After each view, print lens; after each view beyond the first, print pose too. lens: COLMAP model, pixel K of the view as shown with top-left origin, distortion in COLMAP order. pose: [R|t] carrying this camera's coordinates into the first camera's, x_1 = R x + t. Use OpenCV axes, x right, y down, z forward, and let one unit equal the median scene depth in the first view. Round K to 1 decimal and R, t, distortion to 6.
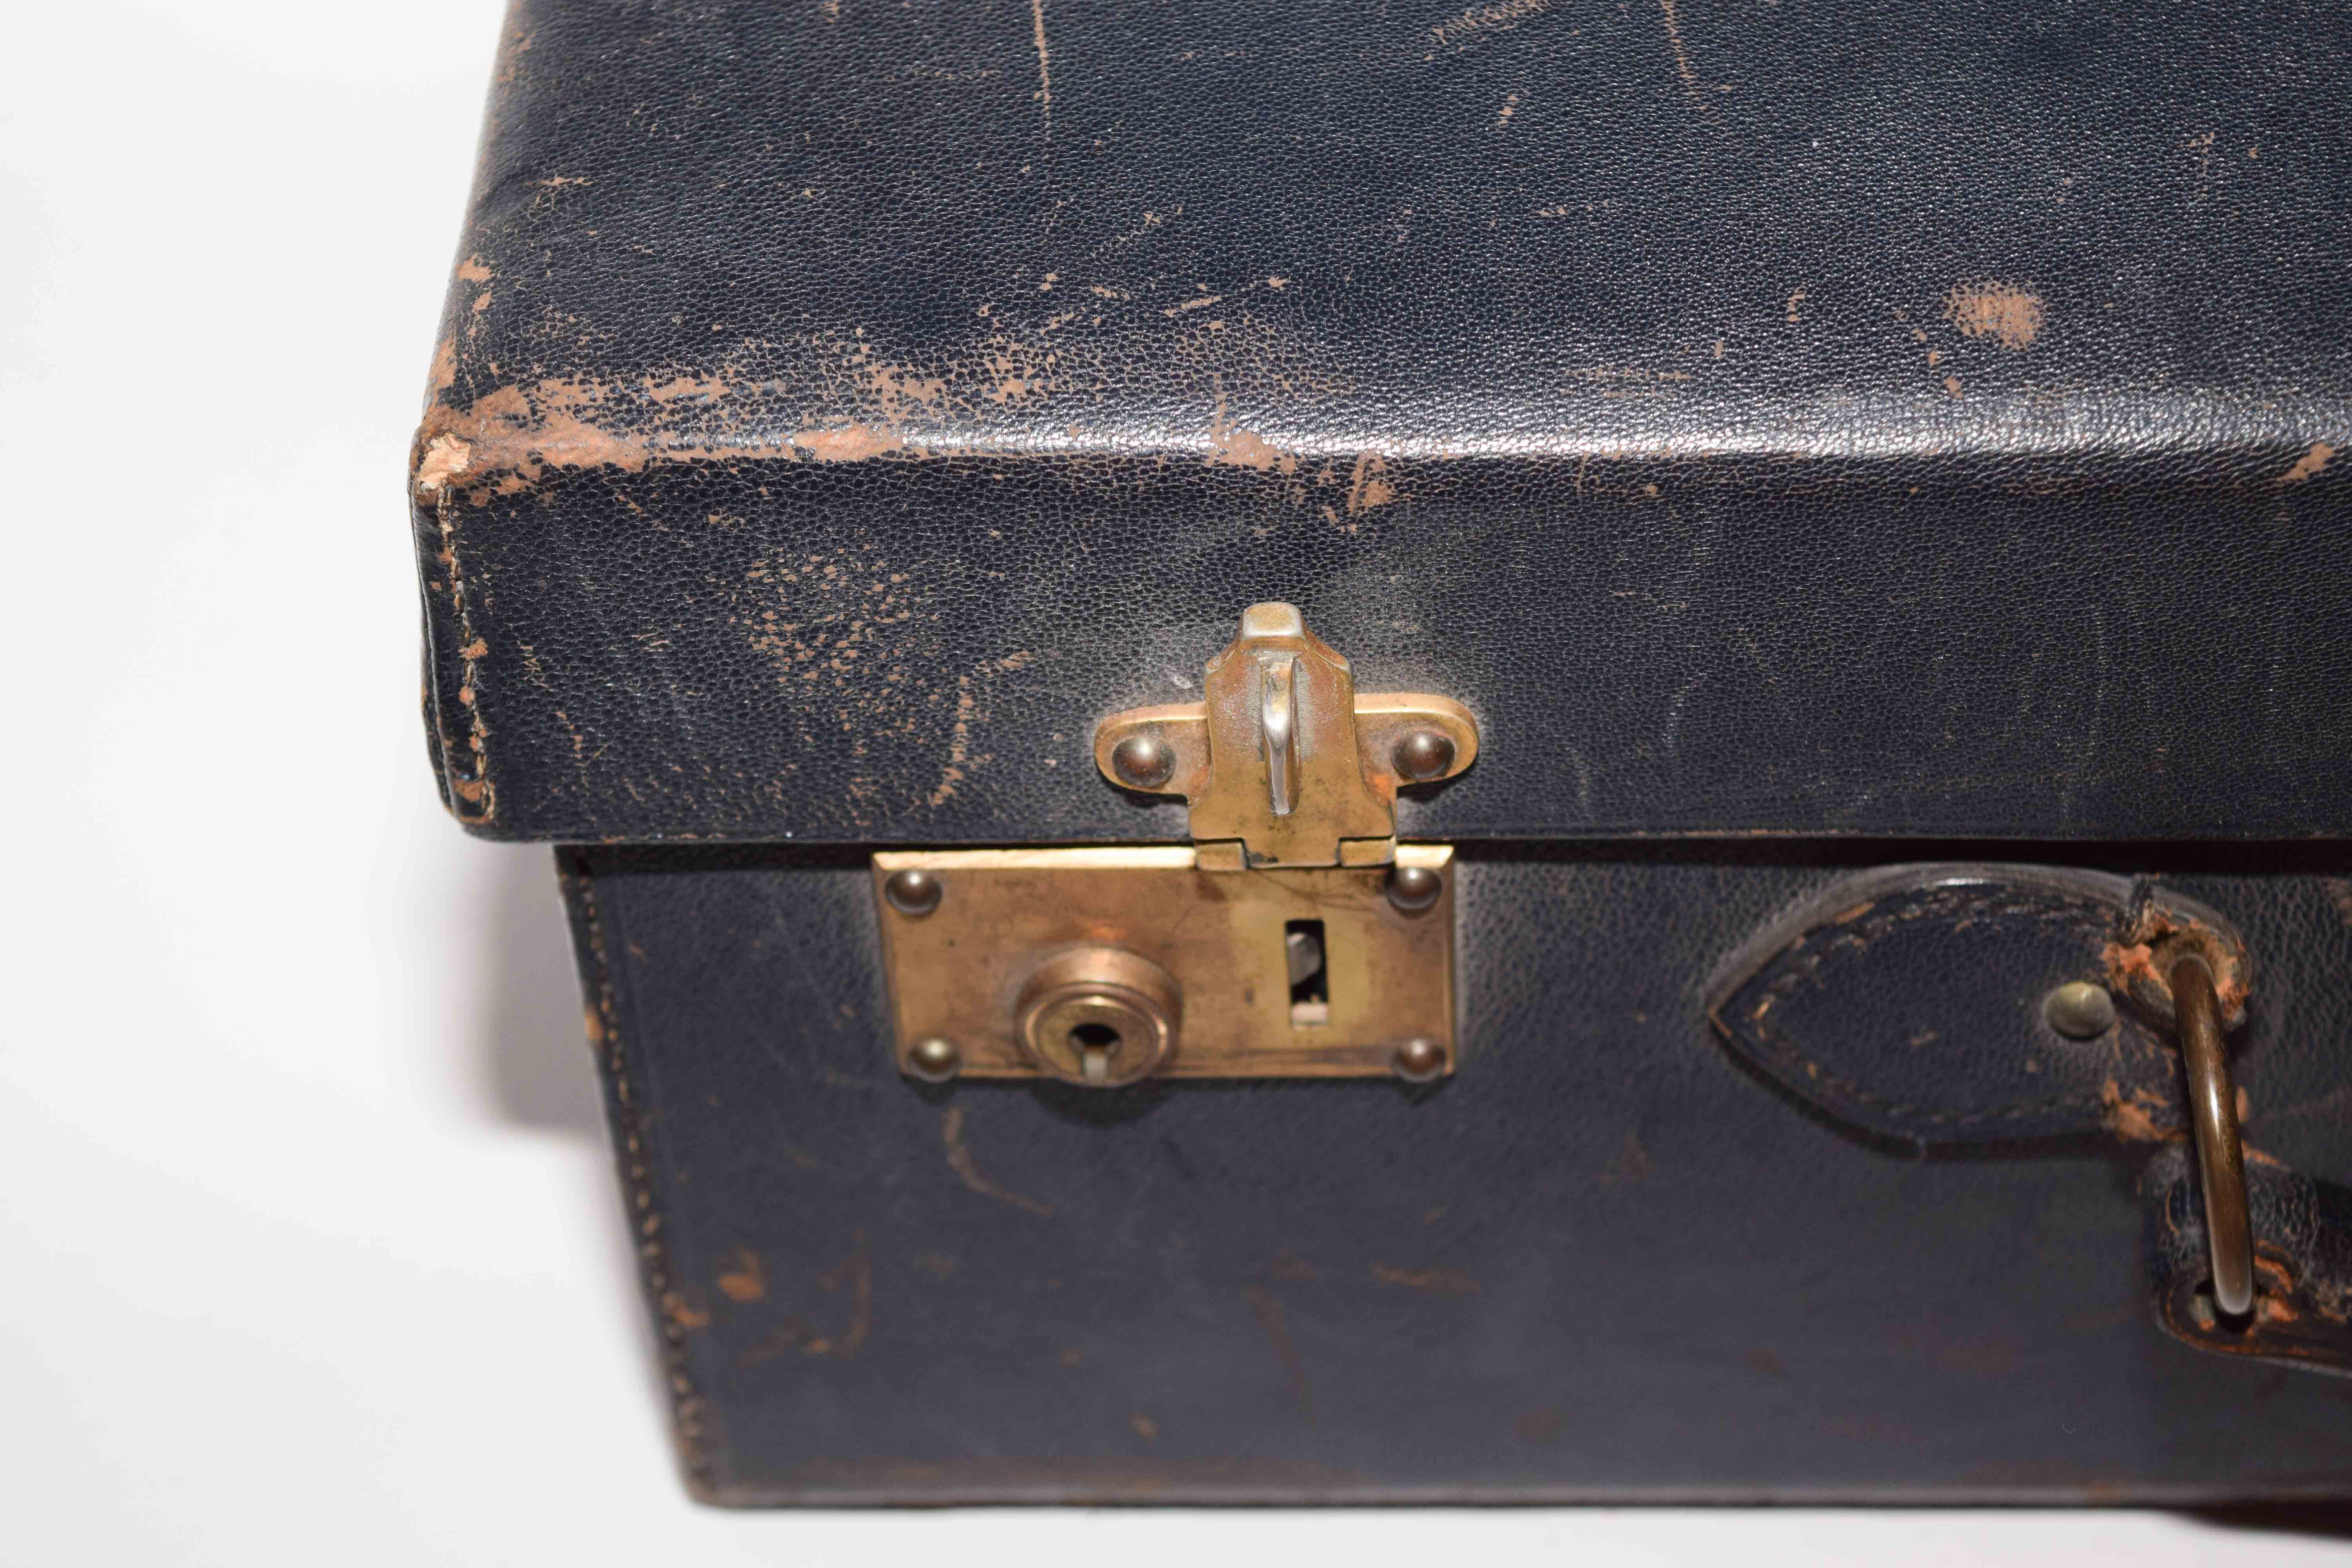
lens RADIAL K [[5372.3, 0, 1176.0], [0, 5372.3, 784.0], [0, 0, 1]] dist [0.073167, 0.281364]
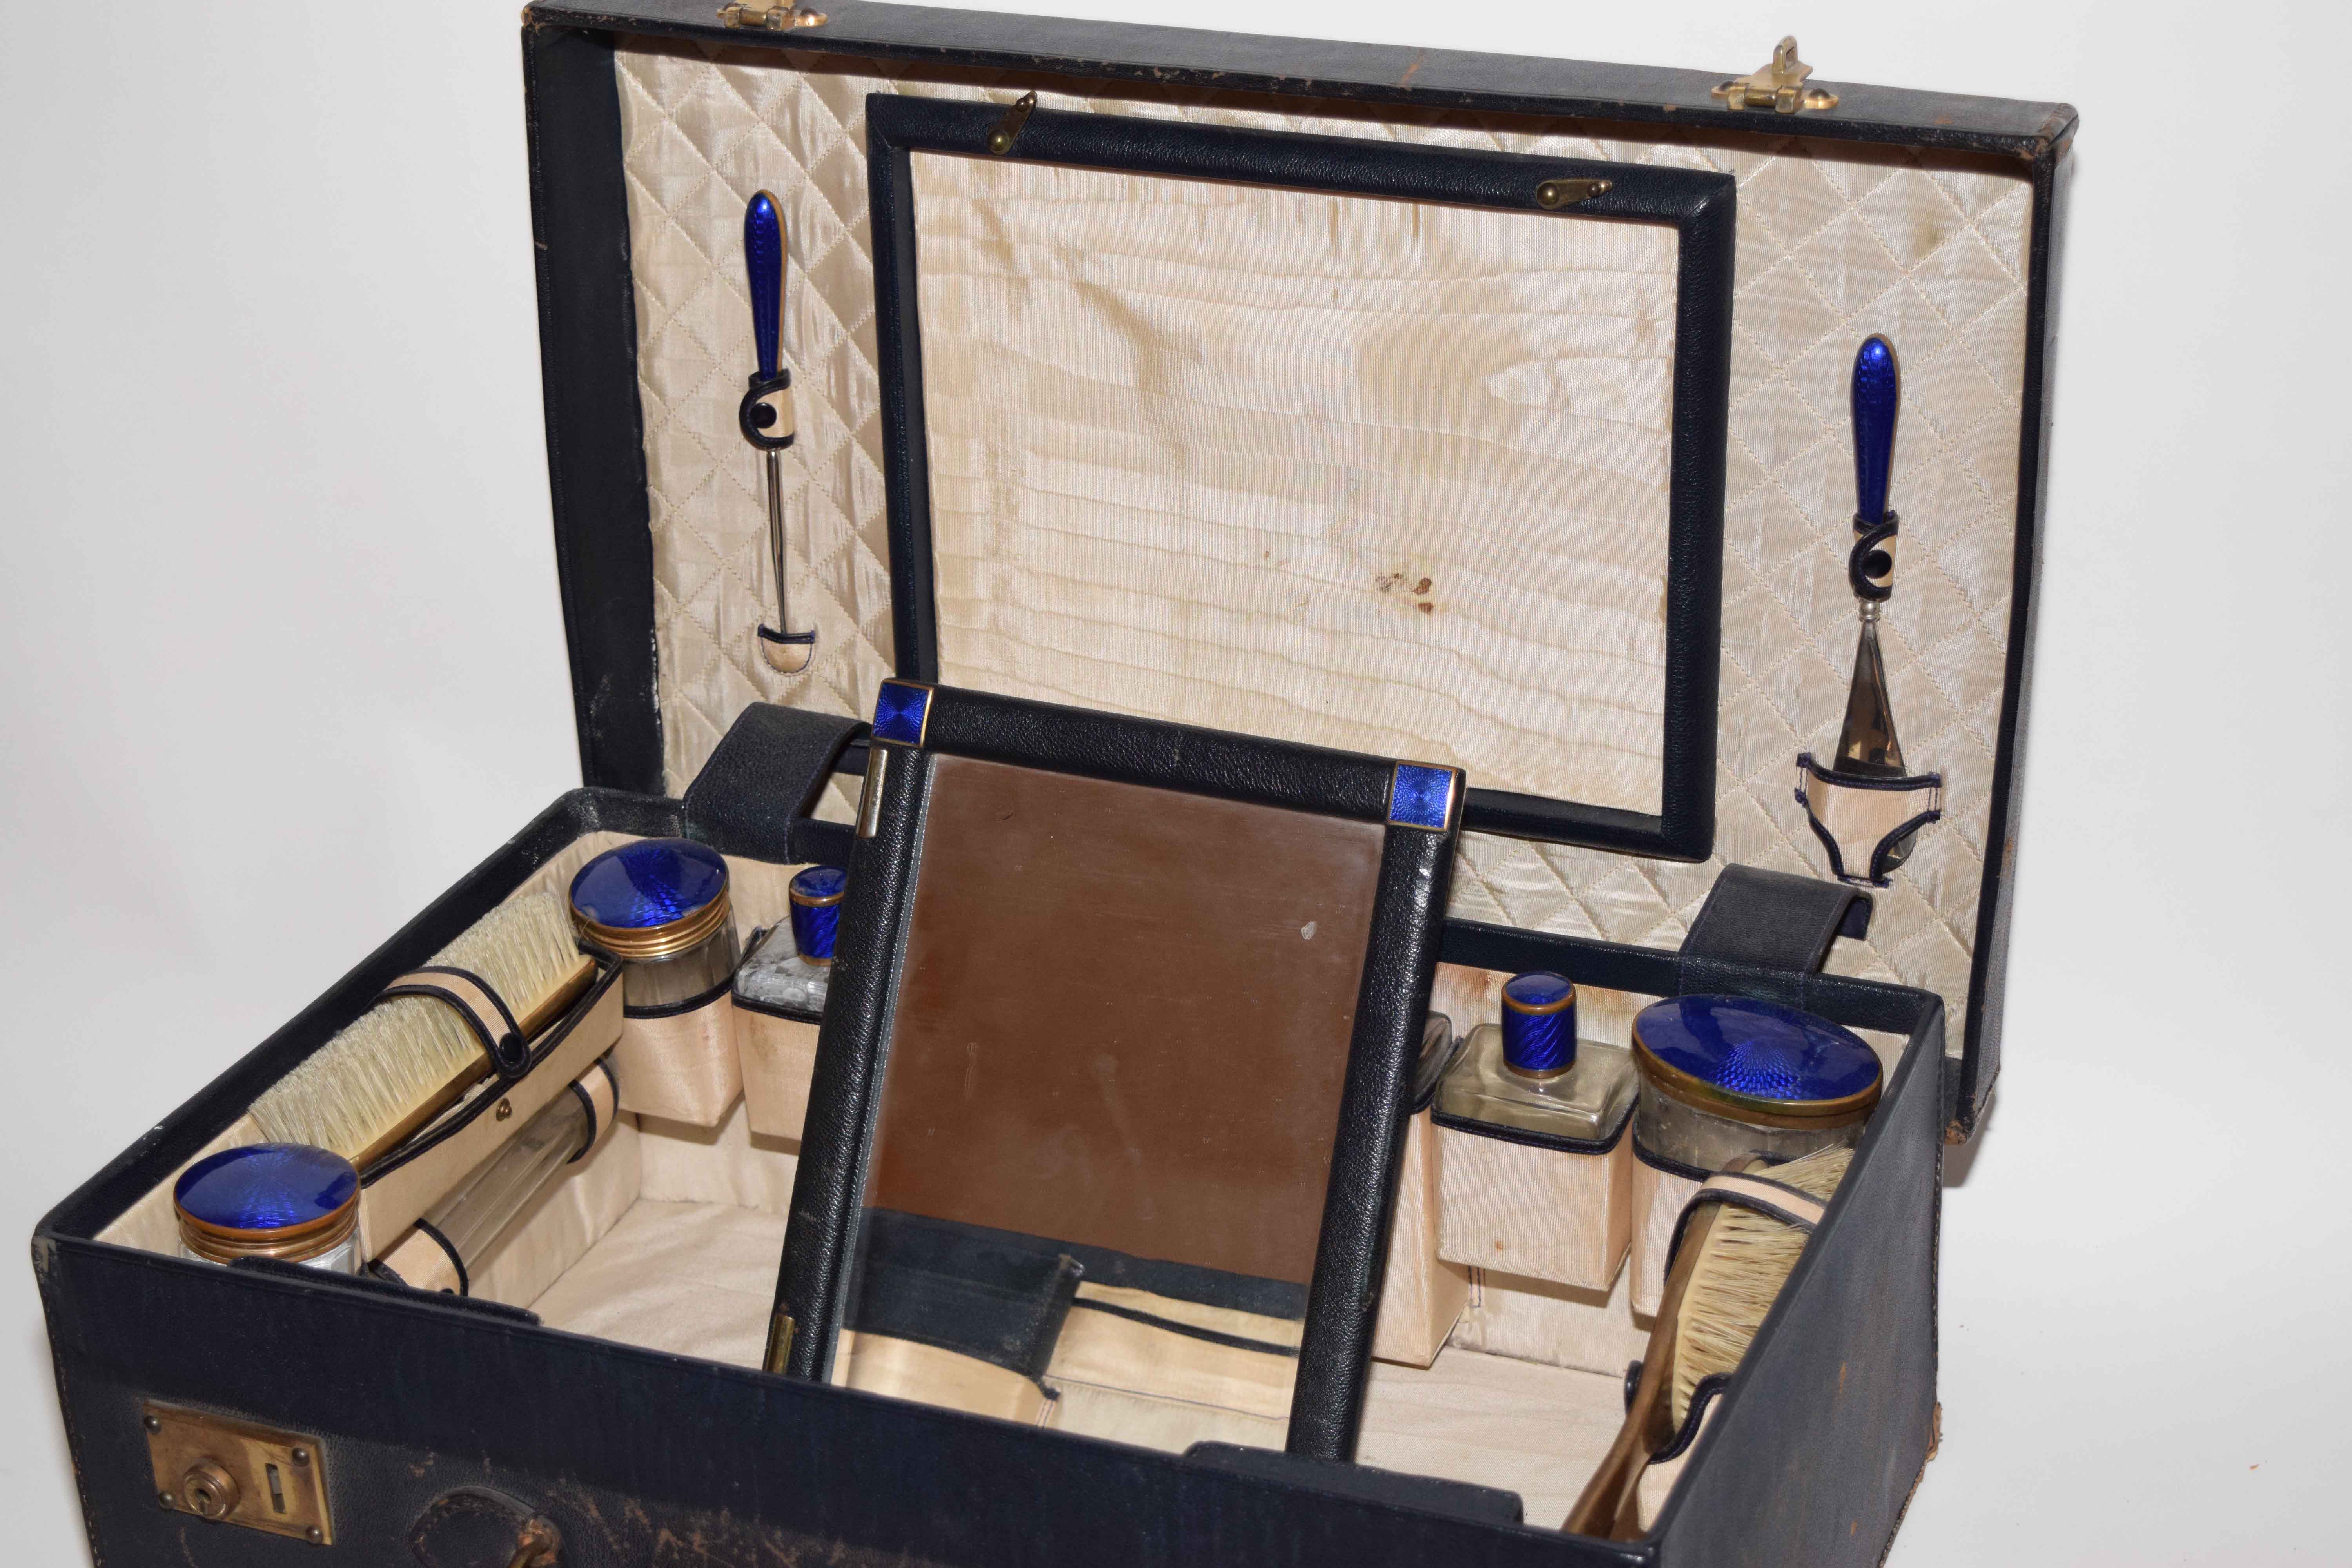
lens RADIAL K [[4111.3, 0, 1176.0], [0, 4111.3, 784.0], [0, 0, 1]] dist [0.017346, 0.066639]
pose [[0.934869, 0.145845, -0.323648, 1.160459], [-0.250205, 0.917463, -0.309289, 0.257245], [0.251827, 0.370123, 0.894199, -0.974937]]
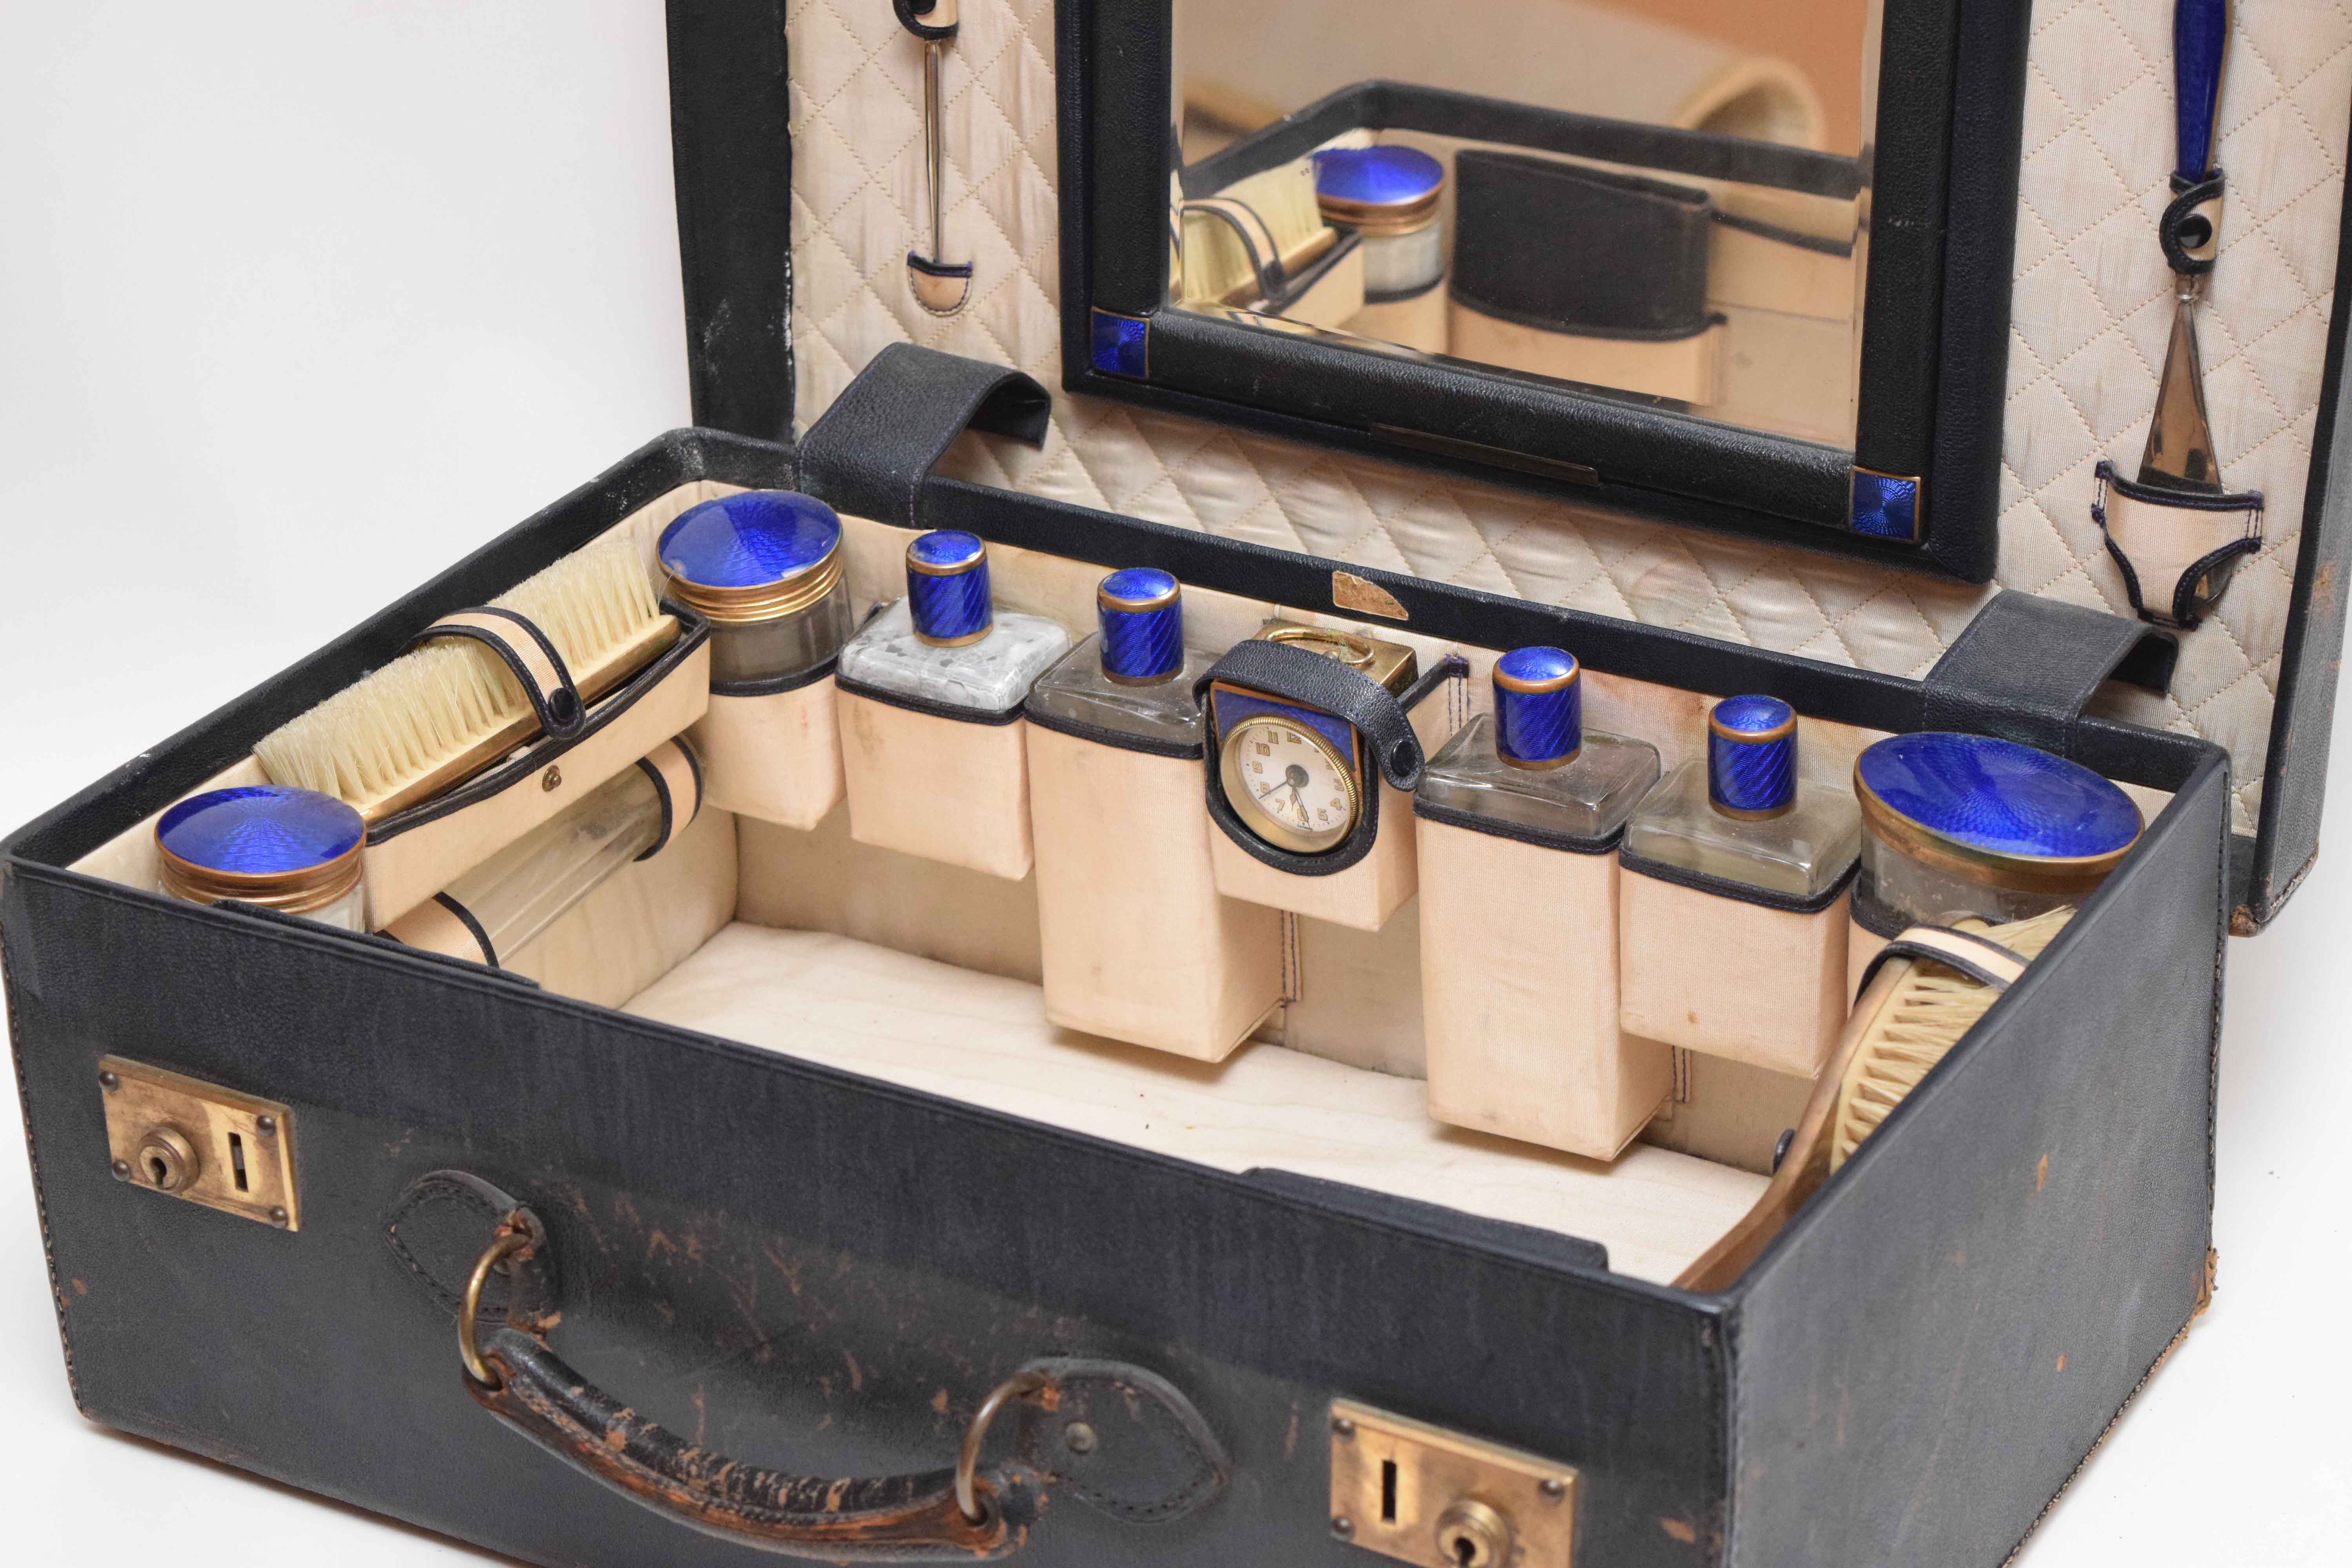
lens RADIAL K [[5372.3, 0, 1176.0], [0, 5372.3, 784.0], [0, 0, 1]] dist [0.073167, 0.281364]
pose [[0.882857, 0.216370, -0.416831, 1.467821], [-0.342968, 0.903367, -0.257491, 0.386197], [0.320838, 0.370287, 0.871751, -1.125586]]
